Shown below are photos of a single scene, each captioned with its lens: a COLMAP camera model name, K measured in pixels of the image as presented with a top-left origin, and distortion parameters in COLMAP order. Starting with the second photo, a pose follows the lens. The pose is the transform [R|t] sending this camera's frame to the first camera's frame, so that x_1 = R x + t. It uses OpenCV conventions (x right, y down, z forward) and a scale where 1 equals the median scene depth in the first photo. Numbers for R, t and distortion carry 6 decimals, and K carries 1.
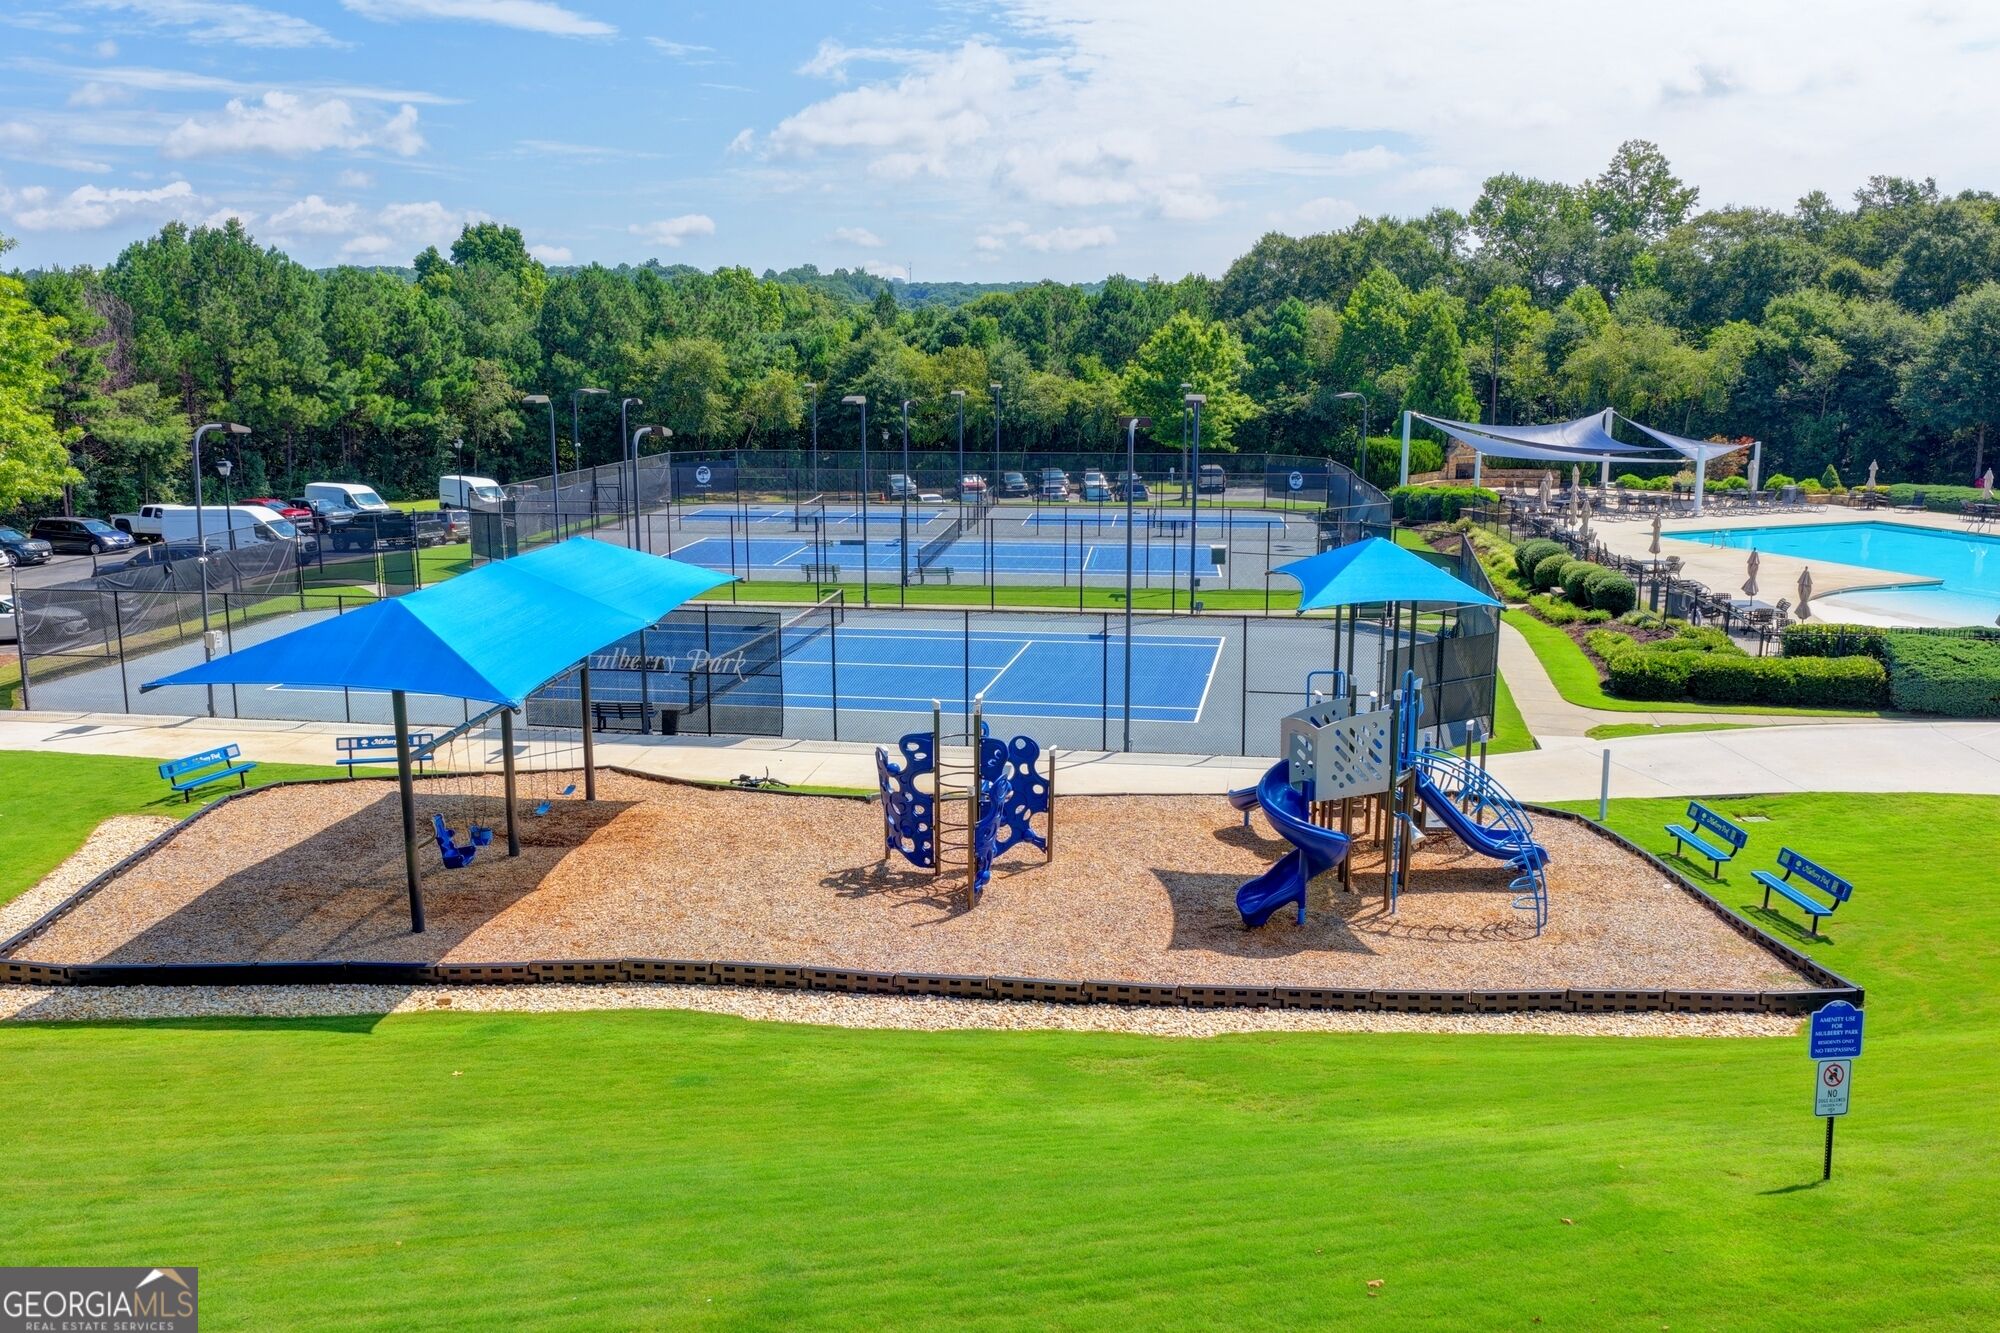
lens RADIAL K [[1660.5, 0, 1000.0], [0, 1660.5, 666.5], [0, 0, 1]] dist [-0.011835, 0.035662]
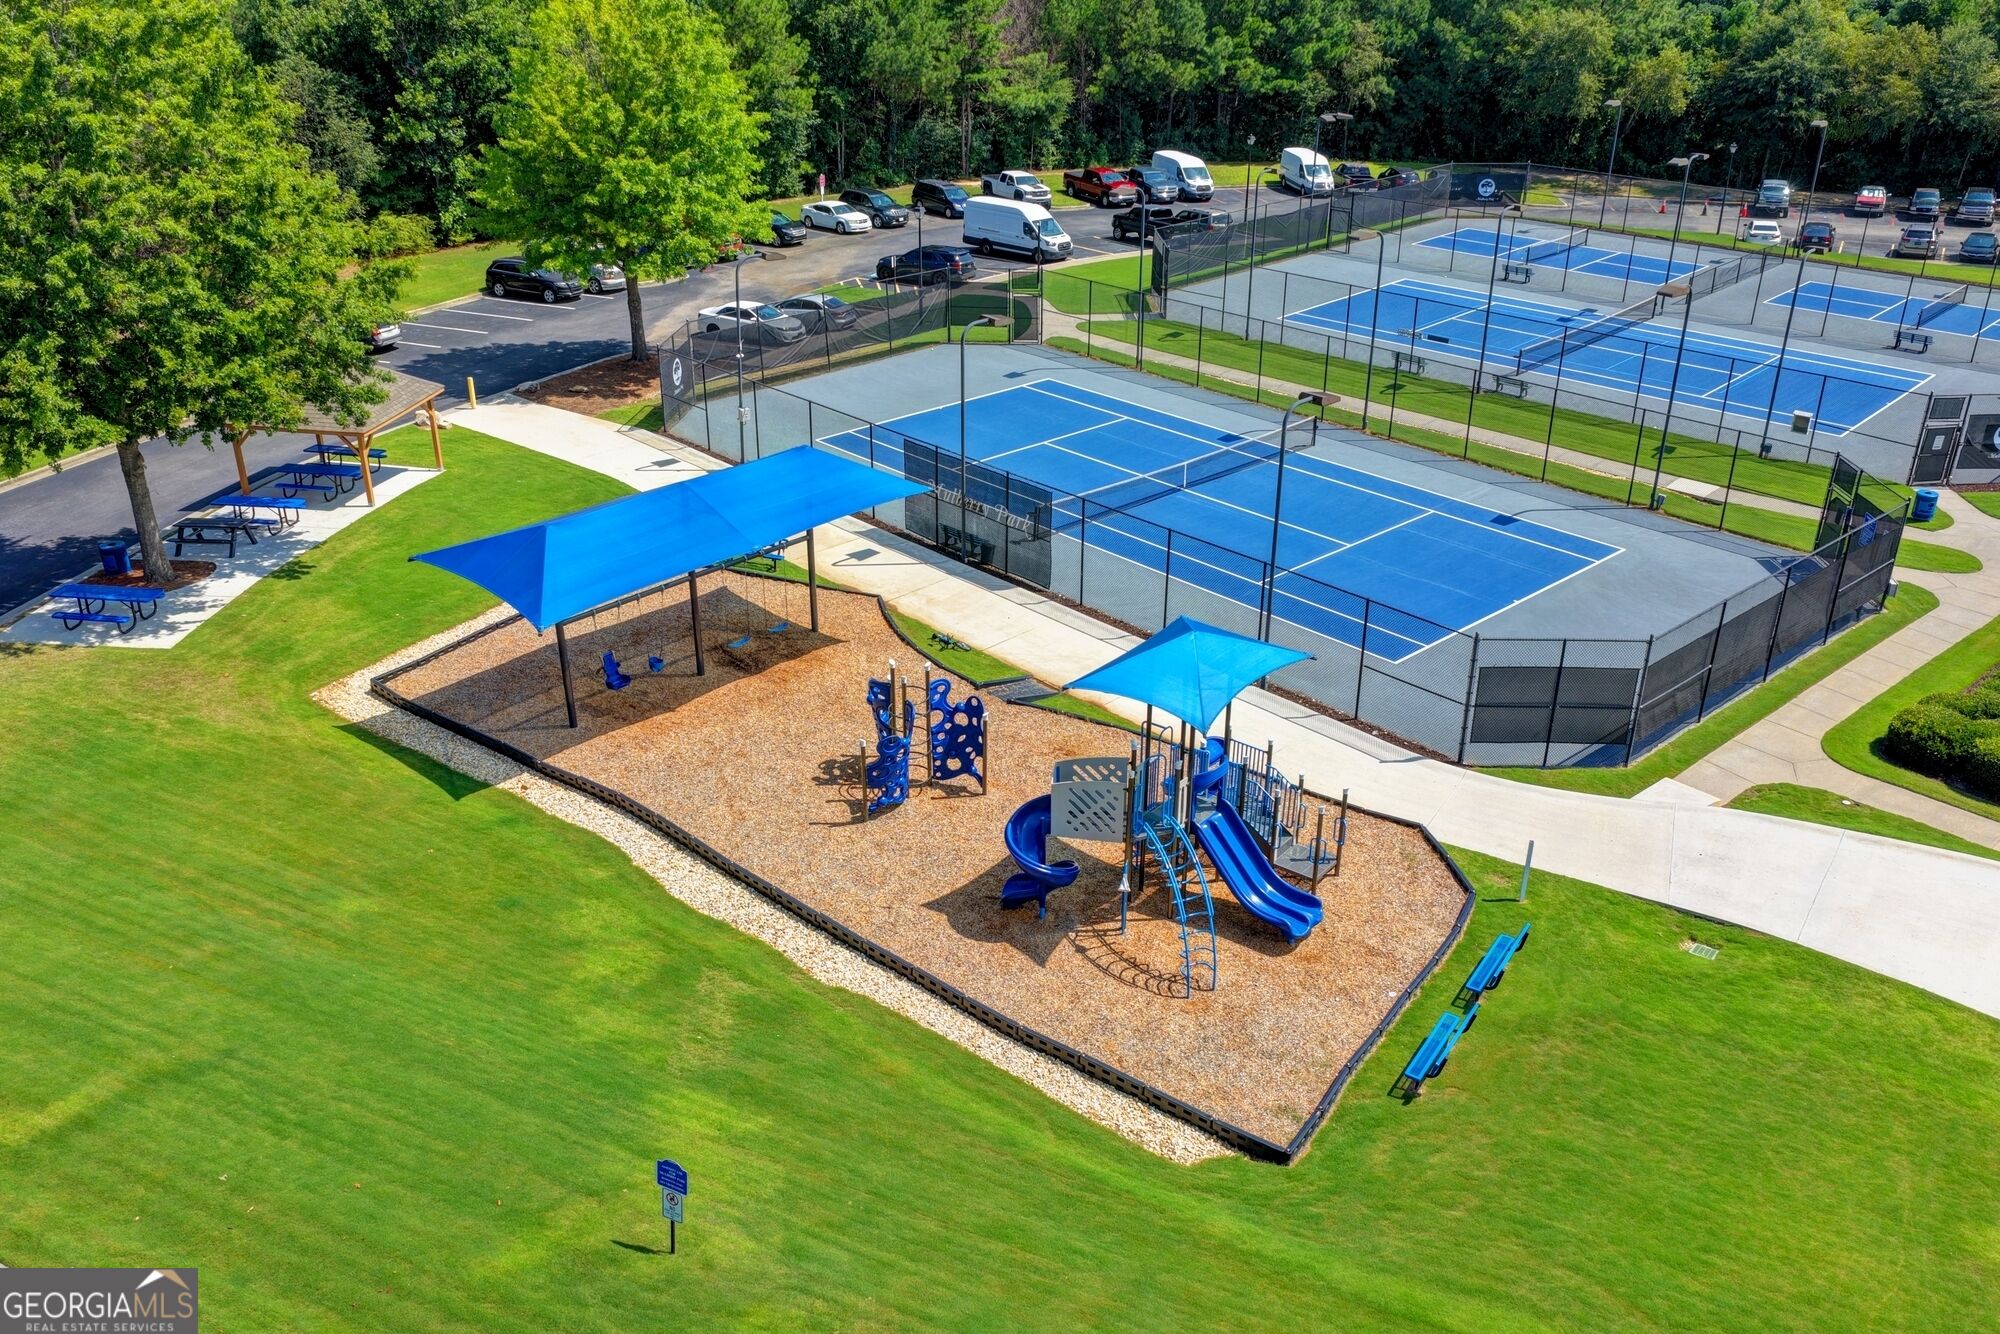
lens RADIAL K [[1660.5, 0, 1000.0], [0, 1660.5, 667.0], [0, 0, 1]] dist [-0.011835, 0.035662]
pose [[0.799534, 0.267056, -0.537984, 0.189526], [-0.120566, 0.948842, 0.291826, -0.094778], [0.588396, -0.168463, 0.790829, 0.002357]]
